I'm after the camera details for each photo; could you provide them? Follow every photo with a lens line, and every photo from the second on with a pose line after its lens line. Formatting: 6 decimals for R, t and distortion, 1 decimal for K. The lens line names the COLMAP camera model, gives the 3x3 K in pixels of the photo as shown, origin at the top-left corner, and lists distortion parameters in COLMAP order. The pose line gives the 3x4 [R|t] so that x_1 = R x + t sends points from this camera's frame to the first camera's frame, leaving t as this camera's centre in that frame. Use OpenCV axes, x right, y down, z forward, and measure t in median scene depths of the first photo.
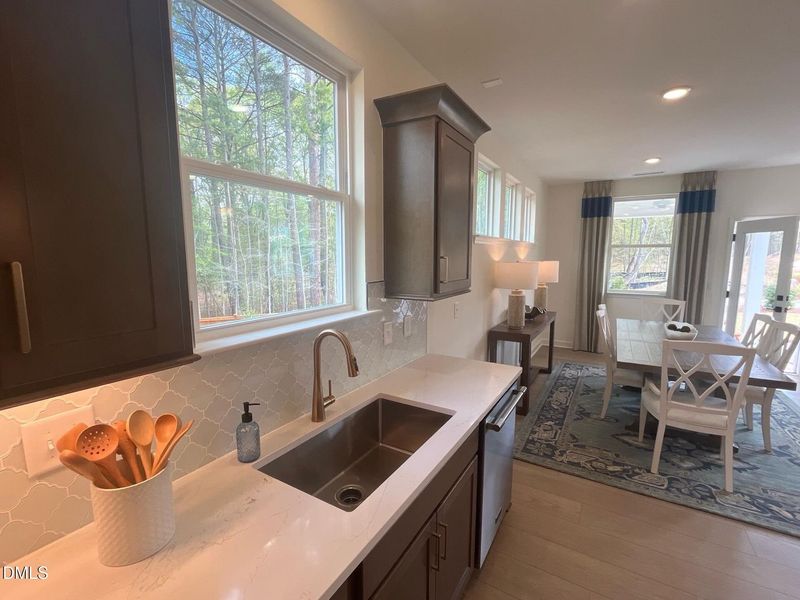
lens RADIAL K [[361.0, 0, 398.9], [0, 361.0, 300.9], [0, 0, 1]] dist [0.000595, 0.000482]
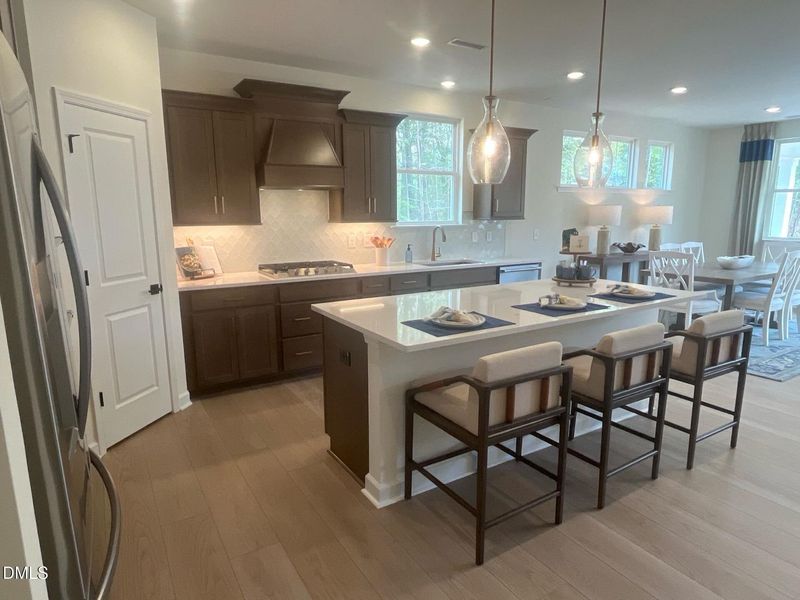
lens RADIAL K [[495.1, 0, 401.9], [0, 495.1, 305.8], [0, 0, 1]] dist [-0.004181, 0.000844]
pose [[0.890212, 0.080509, -0.448376, 0.367012], [-0.051705, 0.995756, 0.076140, 0.116898], [0.452603, -0.044597, 0.890596, -0.709662]]
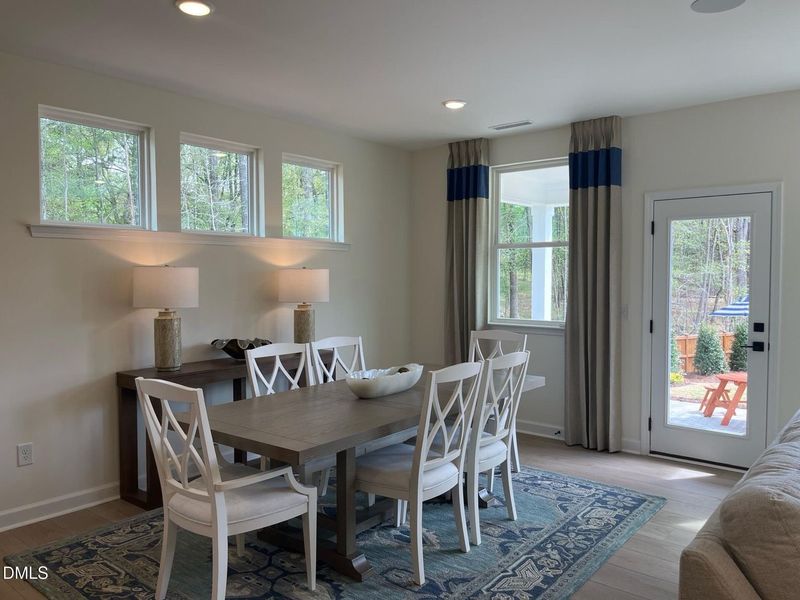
lens RADIAL K [[598.4, 0, 405.4], [0, 598.4, 300.3], [0, 0, 1]] dist [0.026384, -0.042351]
pose [[0.988652, 0.005452, -0.150124, 0.667430], [-0.017802, 0.996551, -0.081045, 0.023025], [0.149165, 0.082798, 0.985340, 0.010501]]
